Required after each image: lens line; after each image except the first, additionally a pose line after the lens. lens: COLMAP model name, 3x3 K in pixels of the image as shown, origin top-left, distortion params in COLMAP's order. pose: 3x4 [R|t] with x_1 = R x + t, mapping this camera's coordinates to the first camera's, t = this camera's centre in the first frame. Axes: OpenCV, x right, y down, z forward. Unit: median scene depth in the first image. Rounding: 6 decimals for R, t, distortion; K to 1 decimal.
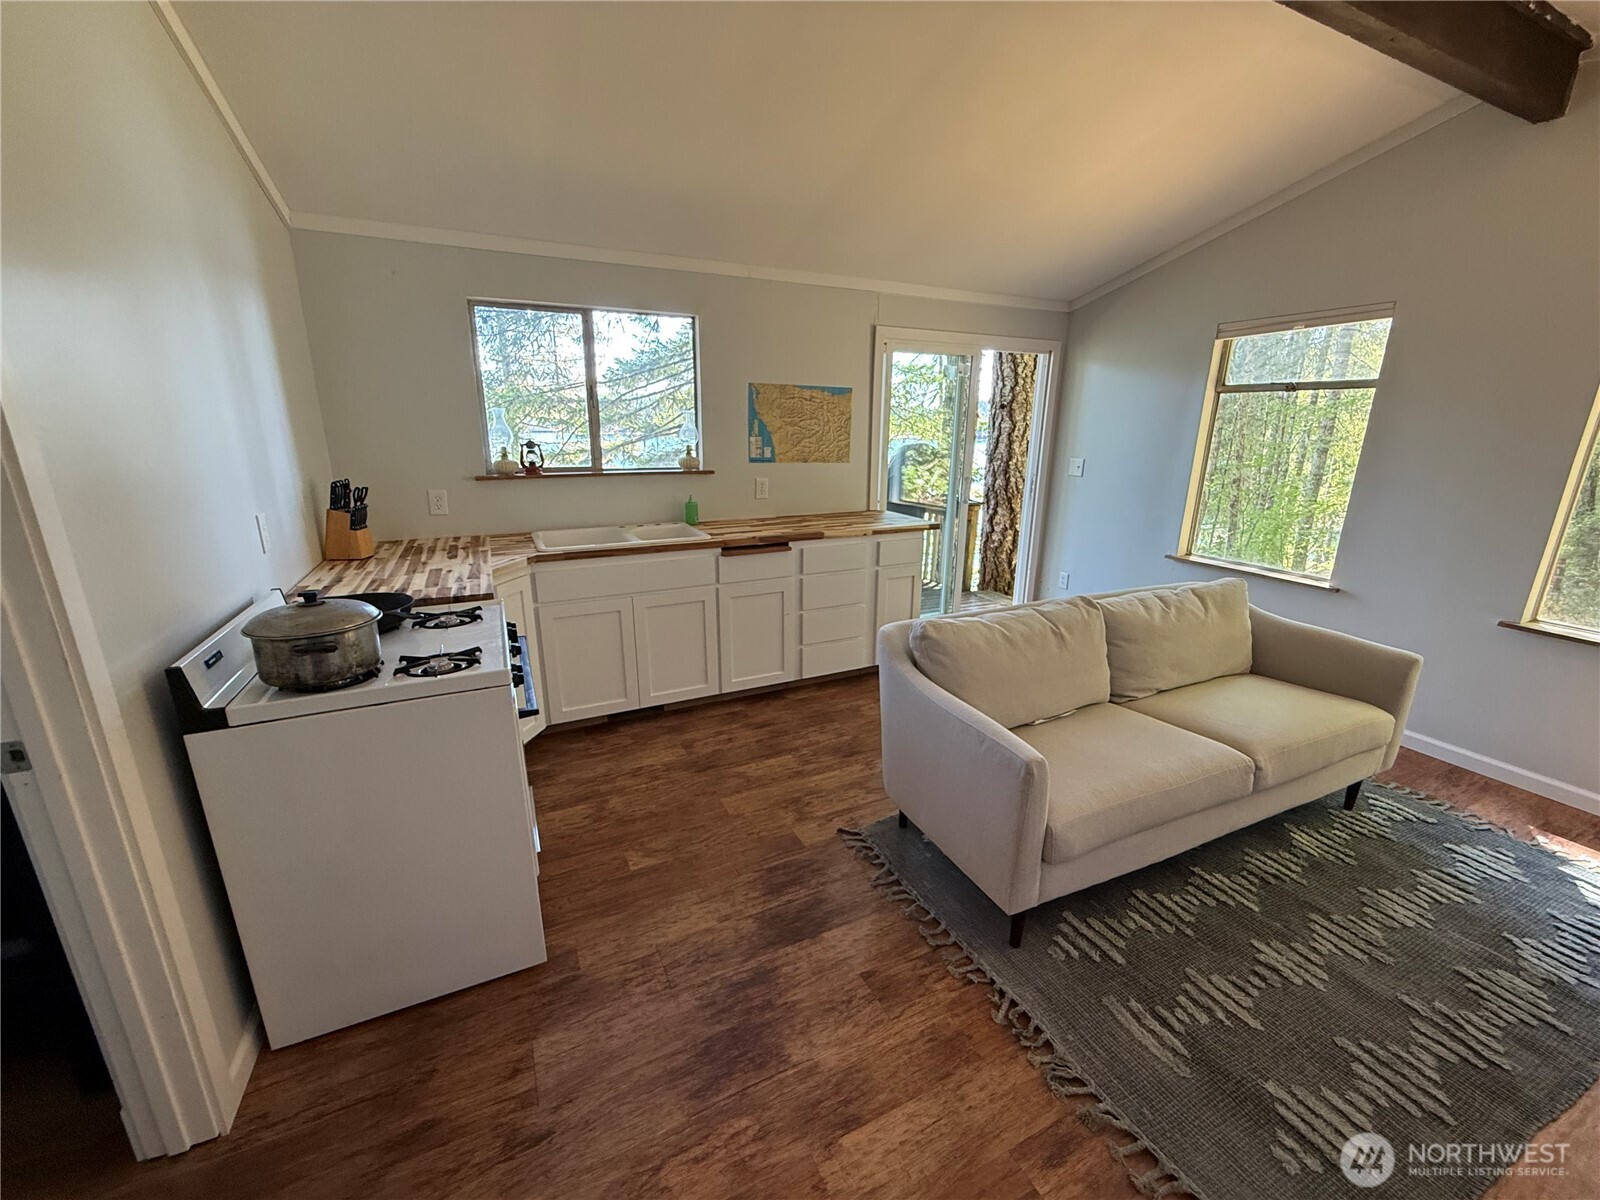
lens RADIAL K [[640.2, 0, 799.4], [0, 640.2, 601.7], [0, 0, 1]] dist [-0.000132, -0.000234]
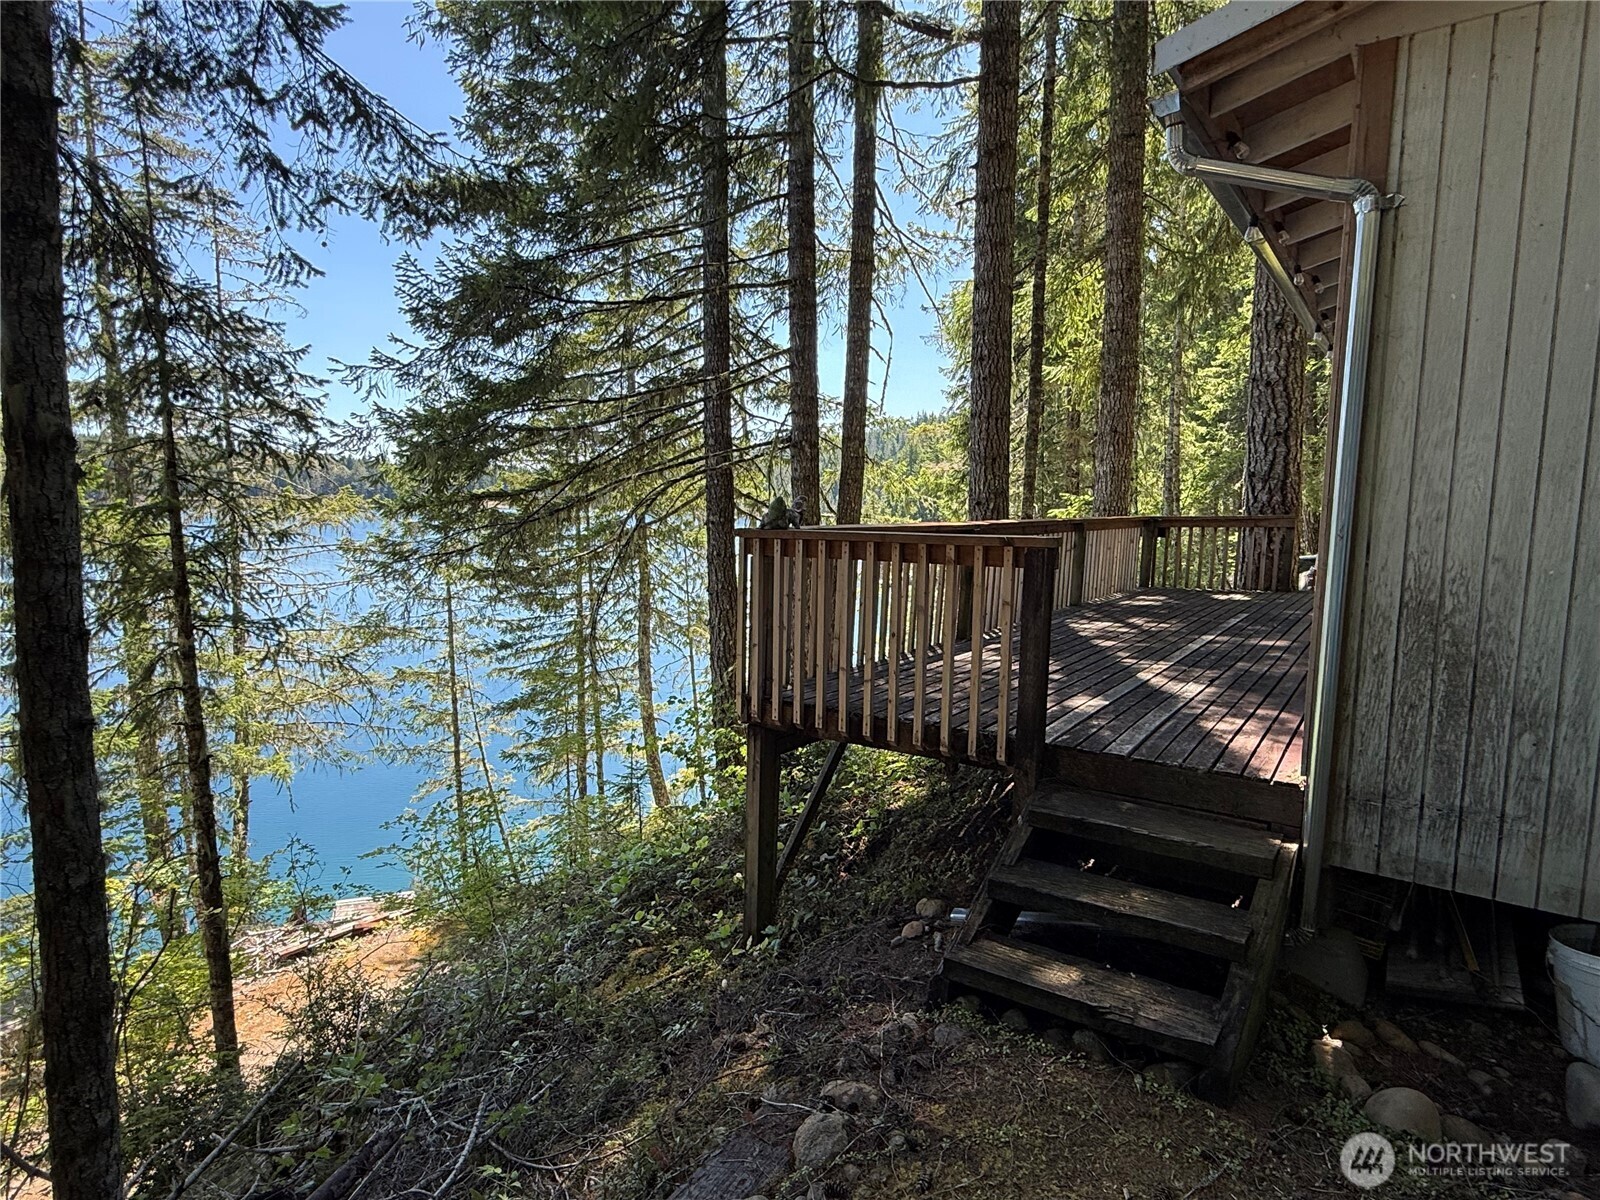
lens RADIAL K [[872.9, 0, 805.8], [0, 872.9, 602.3], [0, 0, 1]] dist [0.003766, 0.000881]
pose [[0.870202, -0.056216, 0.489477, -2.198335], [0.130061, 0.984440, -0.118162, 0.129907], [-0.475218, 0.166486, 0.863974, 0.153902]]
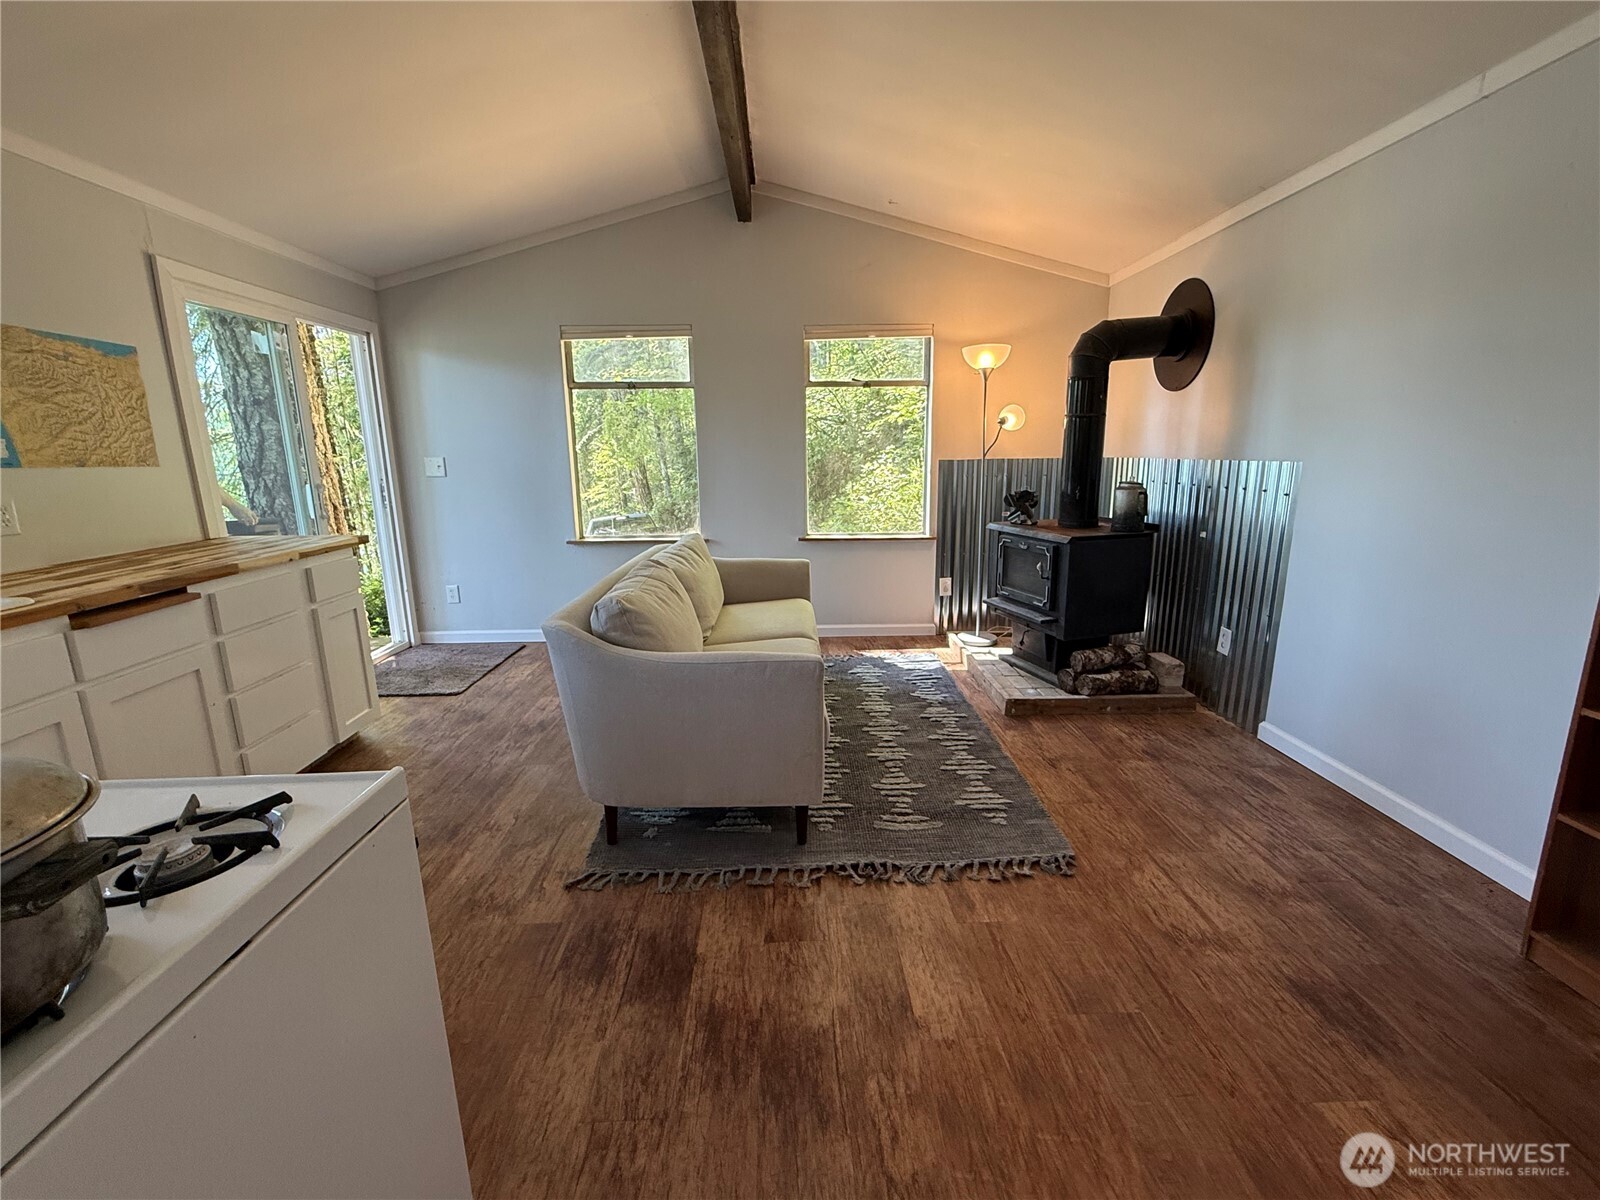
lens RADIAL K [[701.0, 0, 803.8], [0, 701.0, 601.8], [0, 0, 1]] dist [-0.000455, -0.000192]
pose [[0.406422, -0.208838, 0.889499, -0.365593], [0.261281, 0.959439, 0.105877, 0.001721], [-0.875530, 0.189379, 0.444502, 0.205888]]
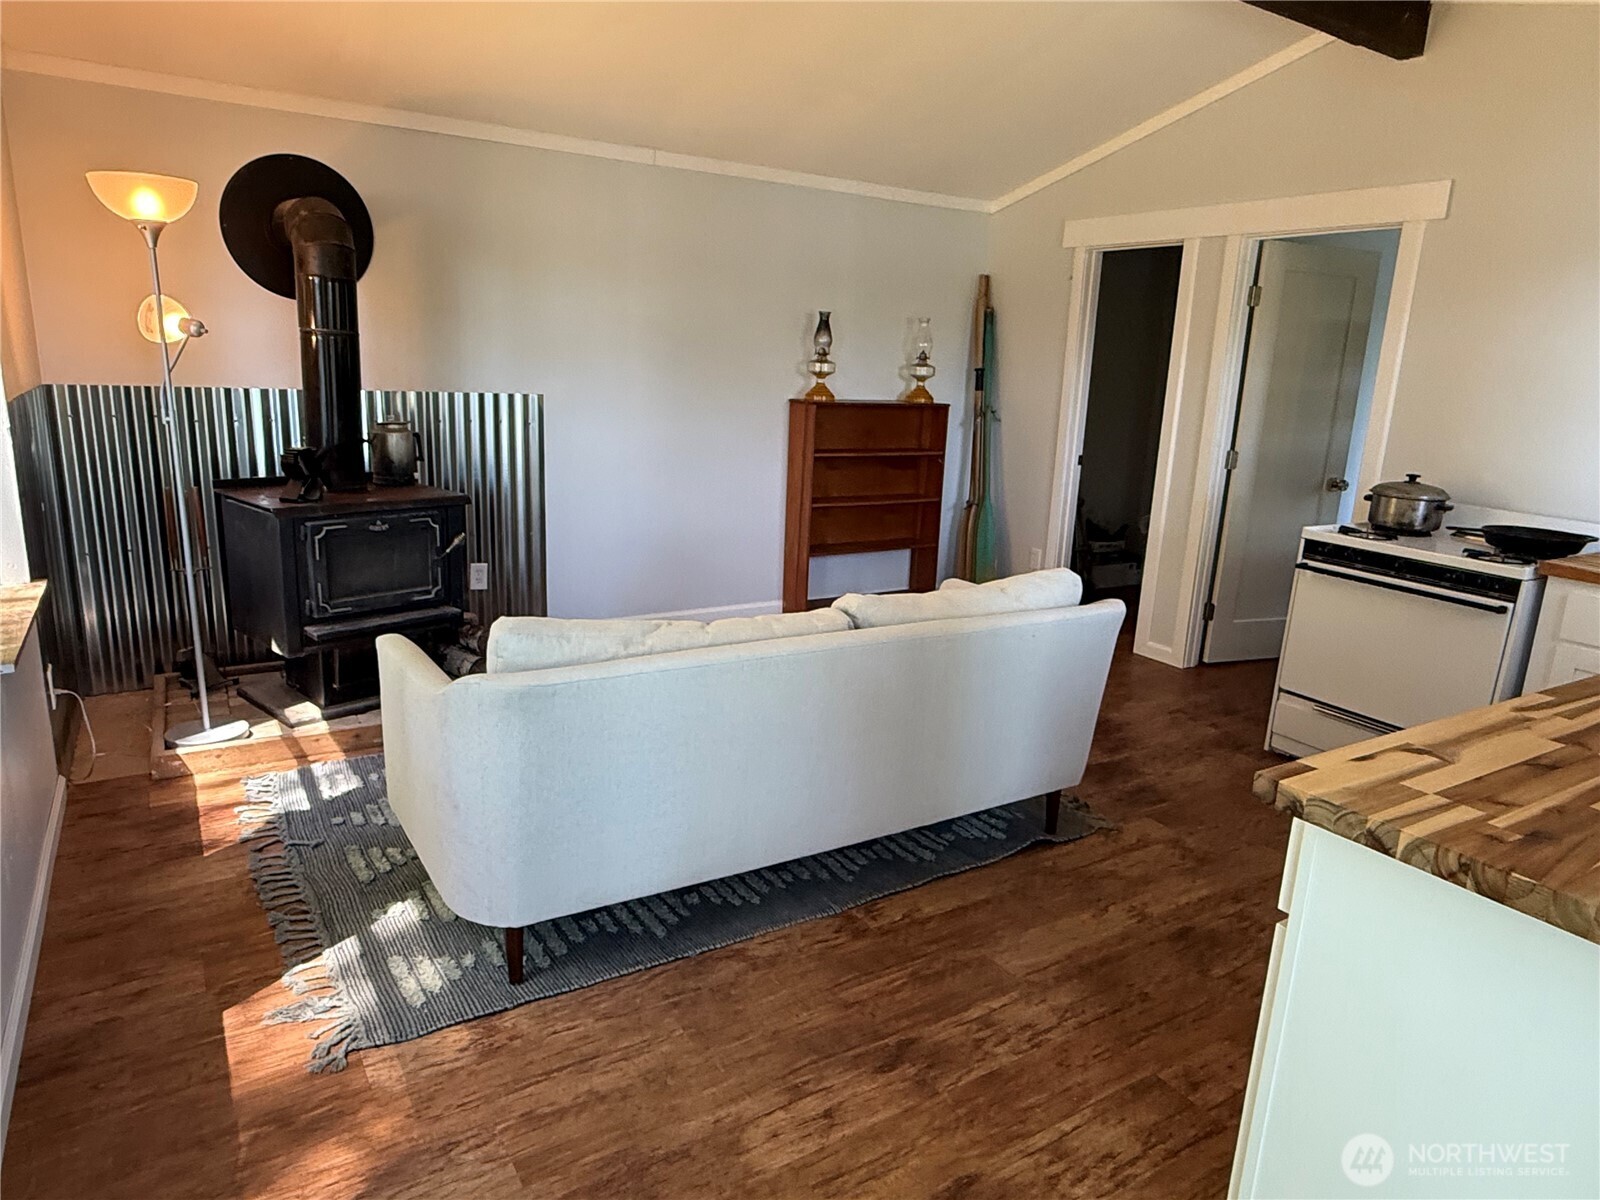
lens RADIAL K [[993.1, 0, 800.0], [0, 993.1, 600.0], [0, 0, 1]] dist [-0.021633, -0.001150]
pose [[-0.992267, -0.025541, -0.121466, 0.456846], [-0.081585, 0.871713, 0.483177, -0.352839], [0.093543, 0.489351, -0.867056, 1.372146]]
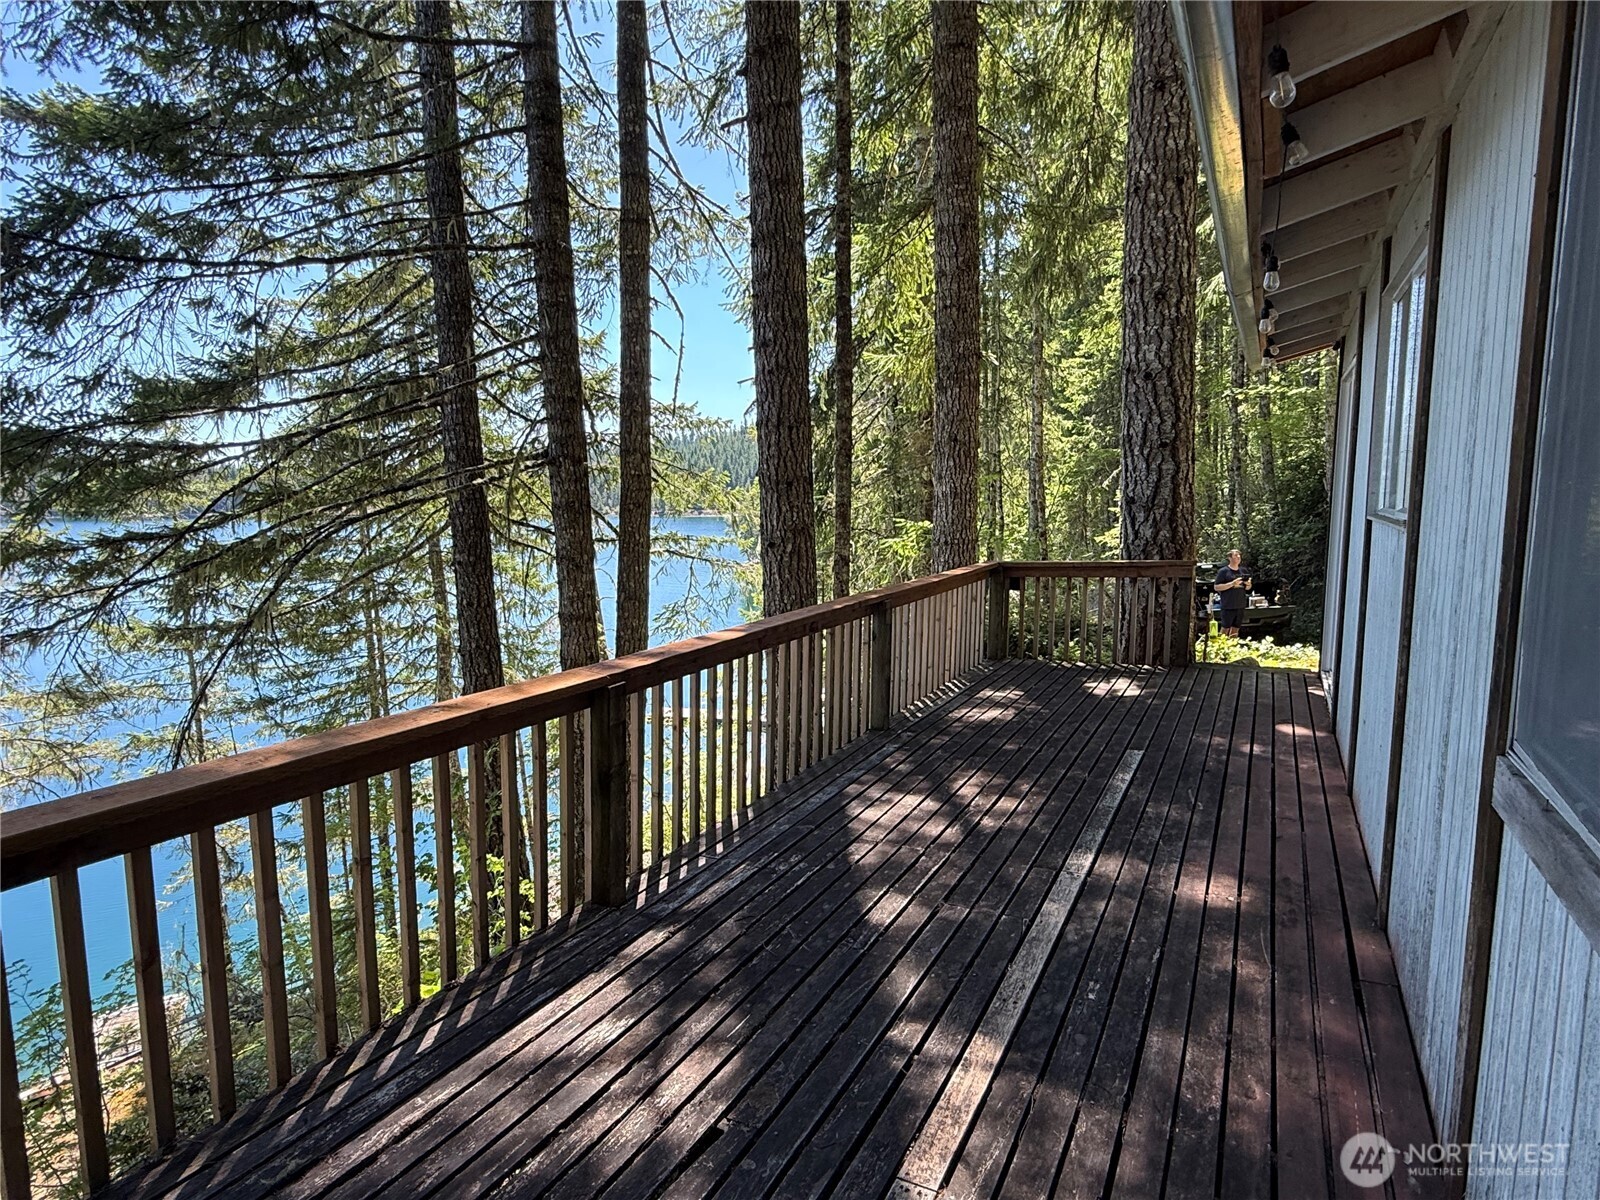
lens RADIAL K [[870.6, 0, 800.0], [0, 870.6, 600.0], [0, 0, 1]] dist [0.003496, 0.001190]
pose [[0.802986, -0.091668, 0.588906, -1.367974], [0.181377, 0.978819, -0.094949, -0.148733], [-0.567729, 0.183057, 0.802605, 0.694347]]
